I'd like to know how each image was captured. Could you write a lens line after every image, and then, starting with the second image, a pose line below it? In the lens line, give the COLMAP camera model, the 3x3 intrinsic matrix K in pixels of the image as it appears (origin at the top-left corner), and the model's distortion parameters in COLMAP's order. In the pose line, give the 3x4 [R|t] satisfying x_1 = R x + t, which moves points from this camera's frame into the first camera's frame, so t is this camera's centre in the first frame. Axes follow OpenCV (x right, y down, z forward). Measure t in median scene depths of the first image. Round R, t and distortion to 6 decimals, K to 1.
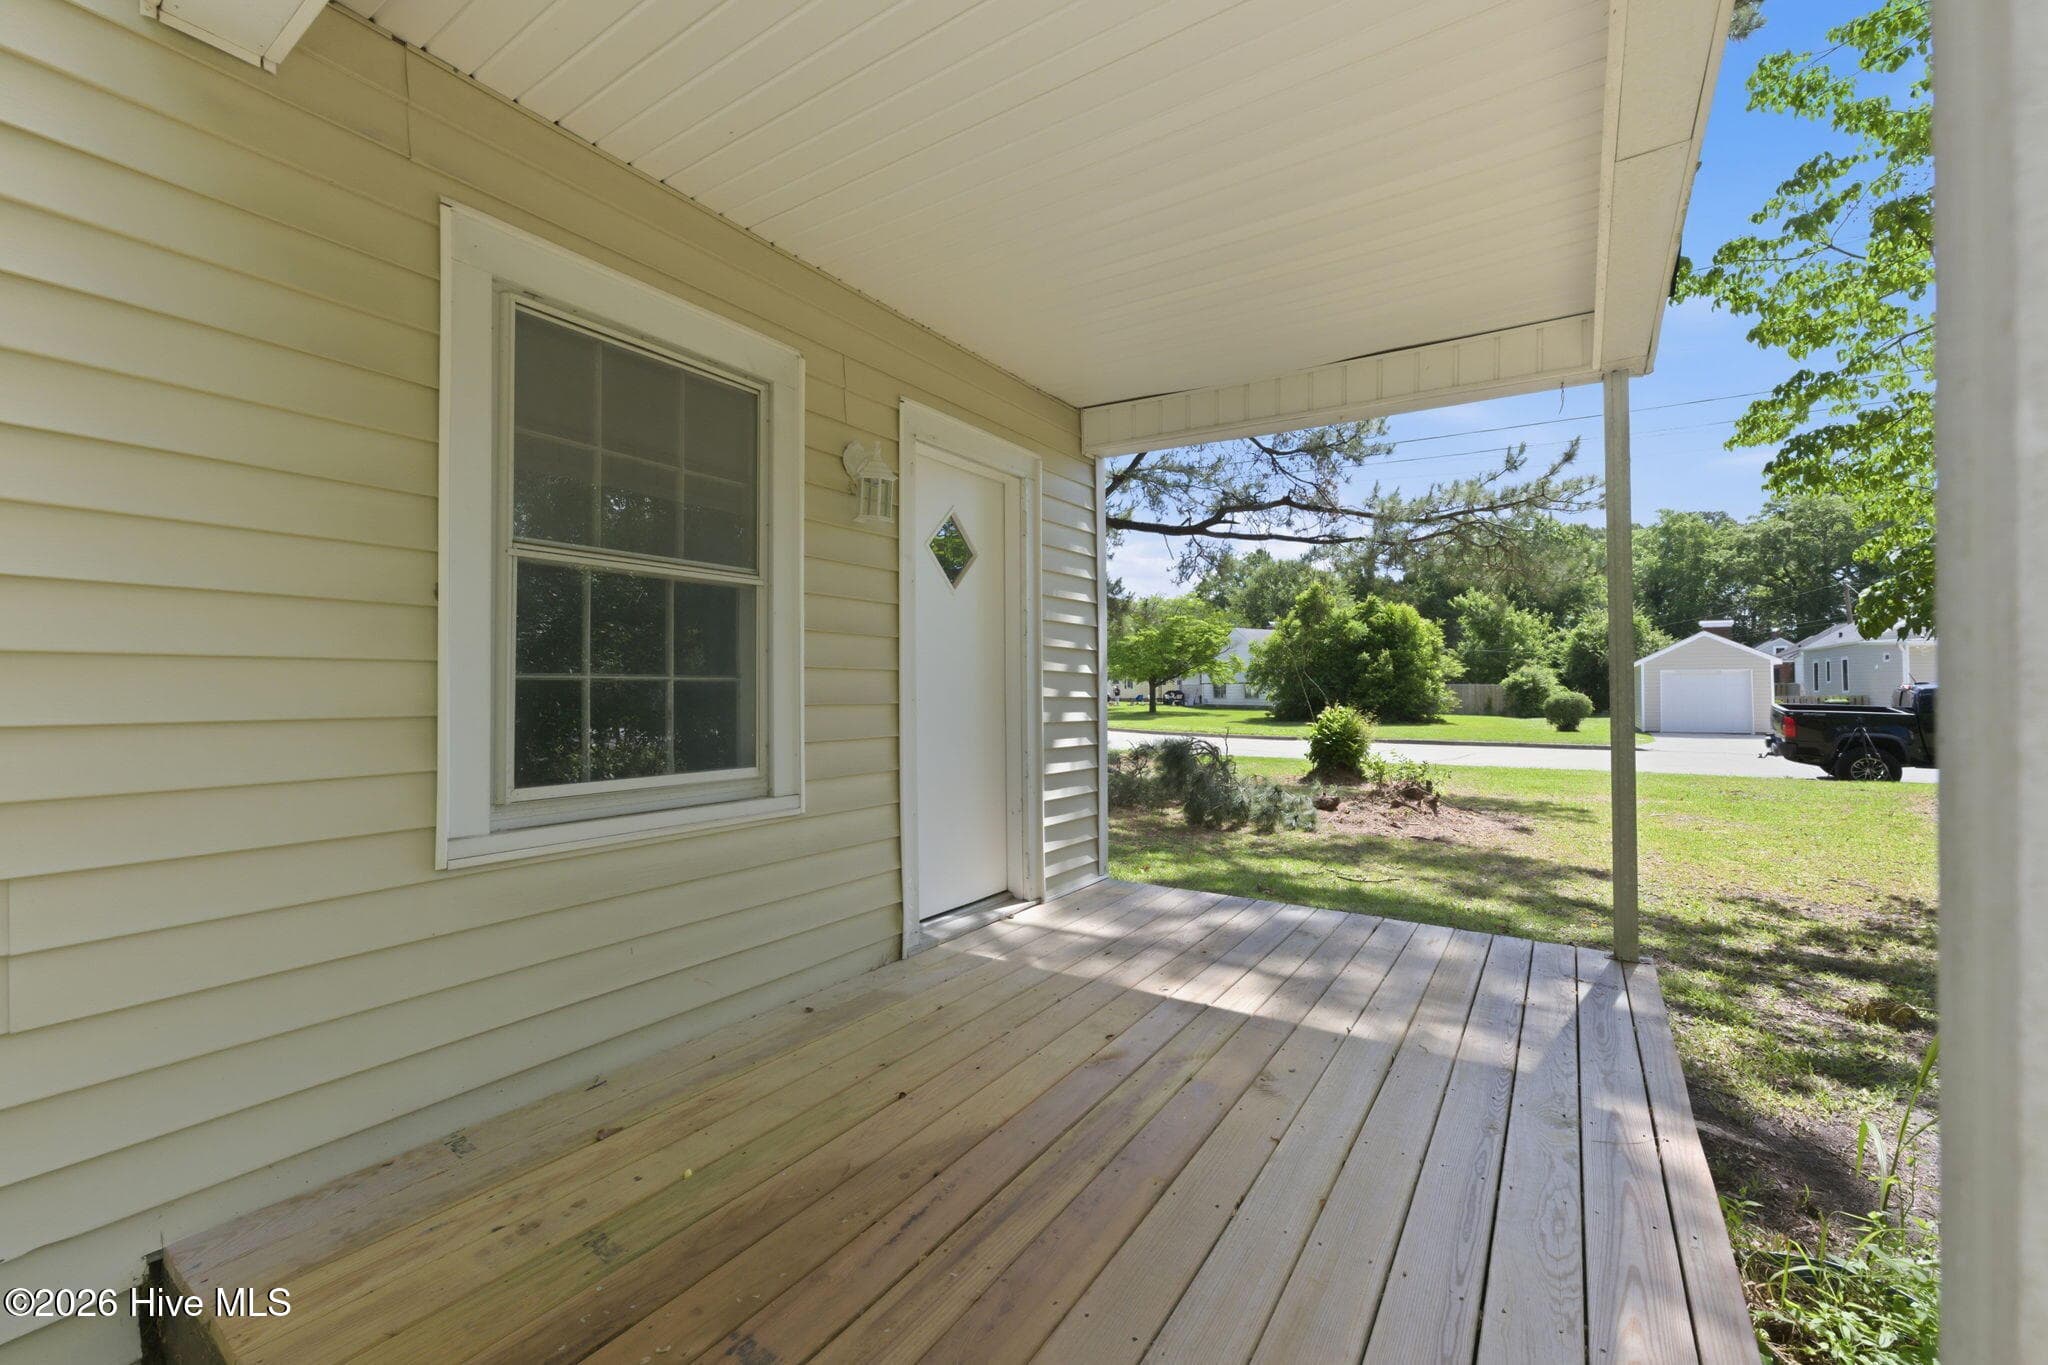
lens RADIAL K [[835.6, 0, 1030.6], [0, 835.6, 678.9], [0, 0, 1]] dist [-0.001665, -0.000068]
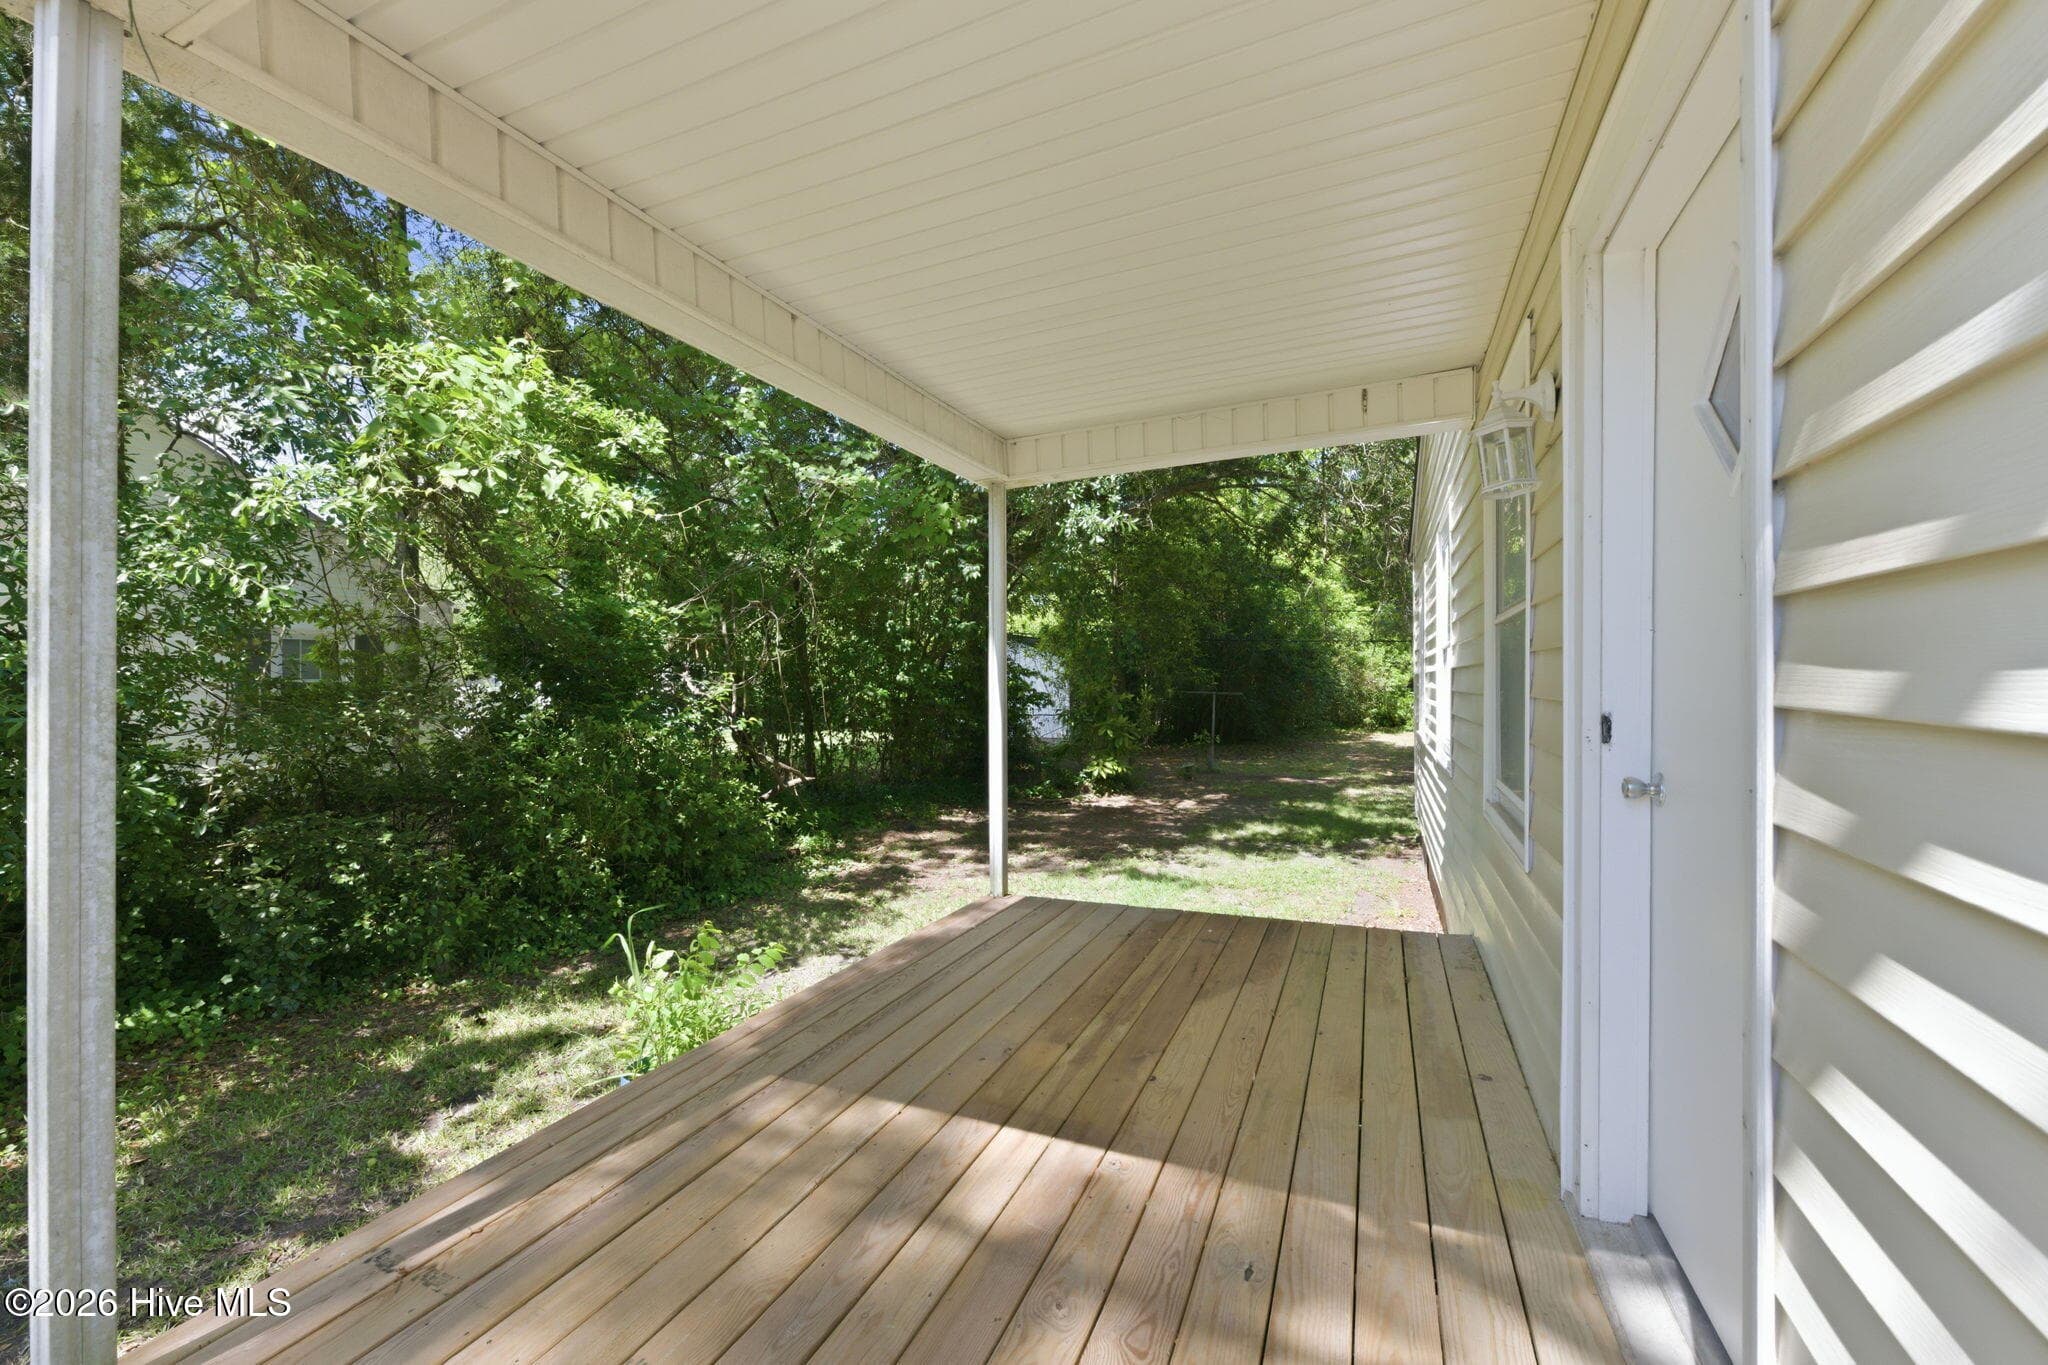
lens RADIAL K [[823.6, 0, 1023.1], [0, 823.6, 688.6], [0, 0, 1]] dist [0.000198, 0.000008]
pose [[-0.985540, 0.011515, -0.169052, 0.372195], [0.013128, 0.999878, -0.008430, -0.024377], [0.168935, -0.010527, -0.985571, 1.785384]]
